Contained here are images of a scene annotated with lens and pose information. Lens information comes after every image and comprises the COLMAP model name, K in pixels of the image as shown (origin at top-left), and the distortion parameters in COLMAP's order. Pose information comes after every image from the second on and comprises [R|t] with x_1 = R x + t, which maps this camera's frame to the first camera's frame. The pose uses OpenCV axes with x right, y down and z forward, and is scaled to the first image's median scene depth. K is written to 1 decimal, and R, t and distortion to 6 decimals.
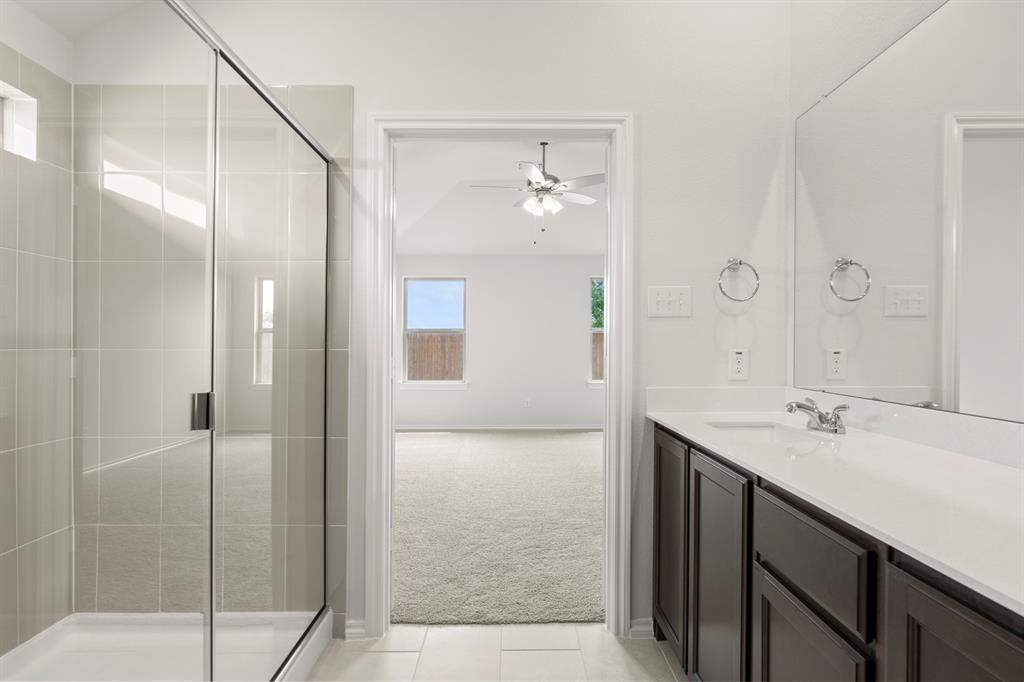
lens RADIAL K [[516.4, 0, 515.0], [0, 516.4, 336.5], [0, 0, 1]] dist [-0.006492, -0.000598]
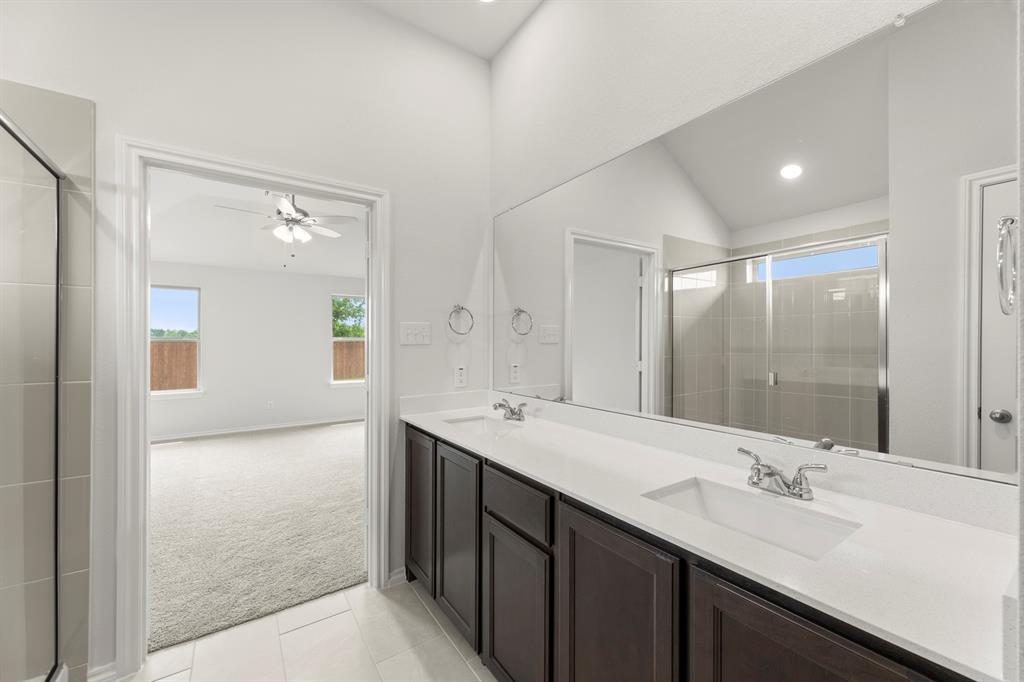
lens RADIAL K [[406.9, 0, 511.0], [0, 406.9, 331.9], [0, 0, 1]] dist [0.002412, -0.000874]
pose [[0.829650, 0.009637, 0.558201, -0.102374], [-0.005507, 0.999944, -0.009078, -0.065012], [-0.558257, 0.004457, 0.829656, -0.055501]]
